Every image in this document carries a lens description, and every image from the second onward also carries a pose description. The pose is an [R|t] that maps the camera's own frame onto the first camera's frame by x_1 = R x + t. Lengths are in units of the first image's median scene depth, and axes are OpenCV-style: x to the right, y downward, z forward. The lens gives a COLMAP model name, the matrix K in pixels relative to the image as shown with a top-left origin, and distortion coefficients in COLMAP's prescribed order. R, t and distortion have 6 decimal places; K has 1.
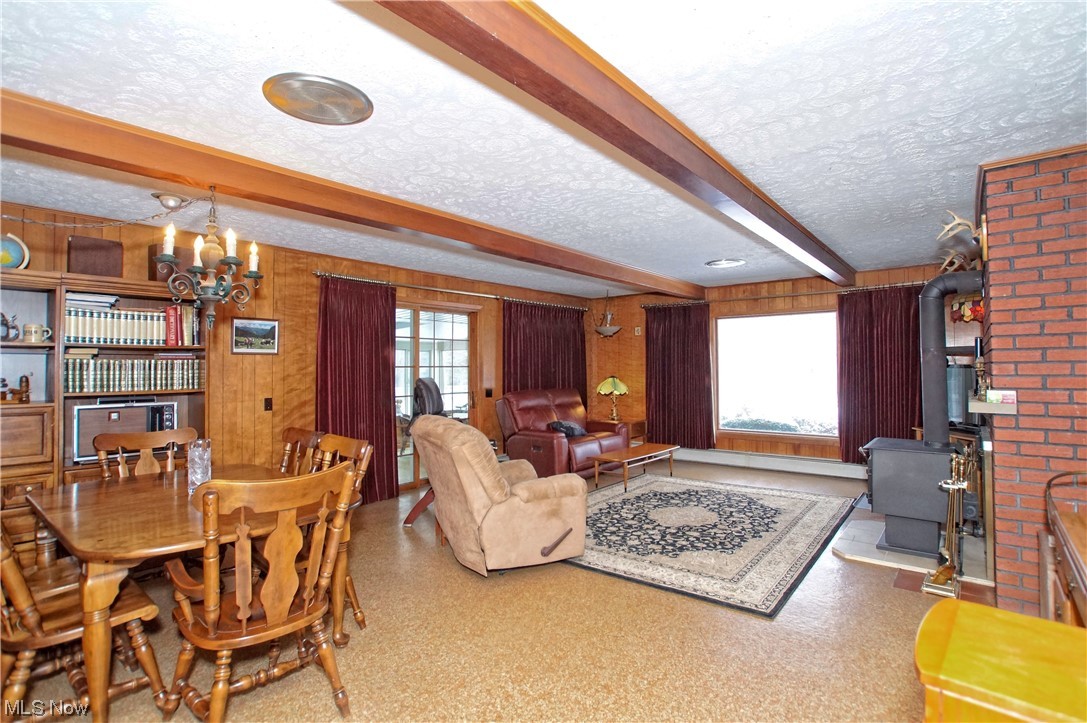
lens RADIAL K [[524.6, 0, 552.9], [0, 524.6, 357.4], [0, 0, 1]] dist [-0.001777, -0.000418]
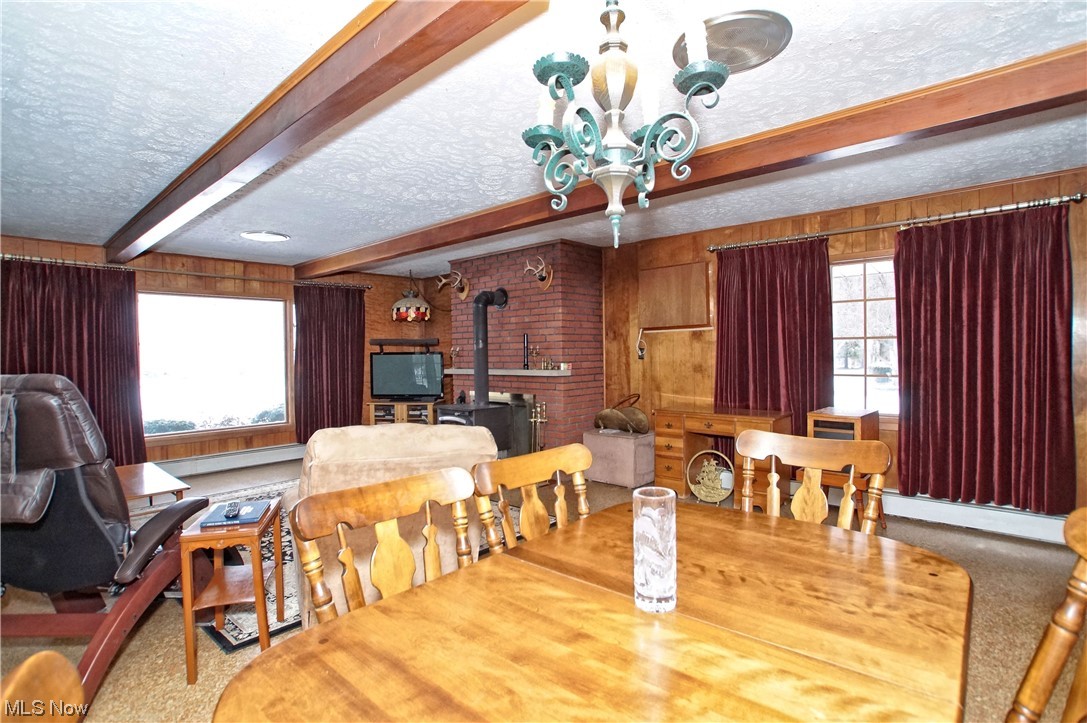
lens RADIAL K [[532.4, 0, 543.5], [0, 532.4, 361.5], [0, 0, 1]] dist [-0.000147, 0.000596]
pose [[0.090604, -0.010971, 0.995827, -0.982497], [-0.004947, 0.999922, 0.011466, 0.035568], [-0.995875, -0.005965, 0.090542, 0.852337]]
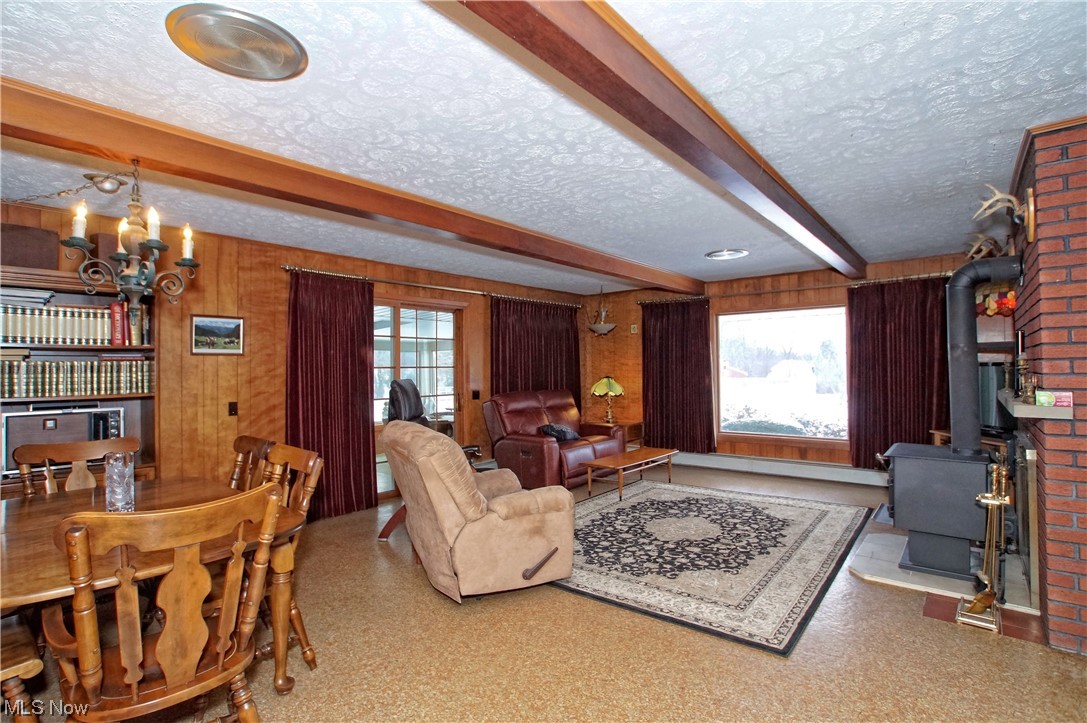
lens RADIAL K [[532.4, 0, 543.5], [0, 532.4, 361.5], [0, 0, 1]] dist [-0.000147, 0.000596]
pose [[0.999926, -0.005221, -0.010946, 0.023842], [0.005300, 0.999960, 0.007173, 0.002695], [0.010908, -0.007230, 0.999914, 0.095733]]
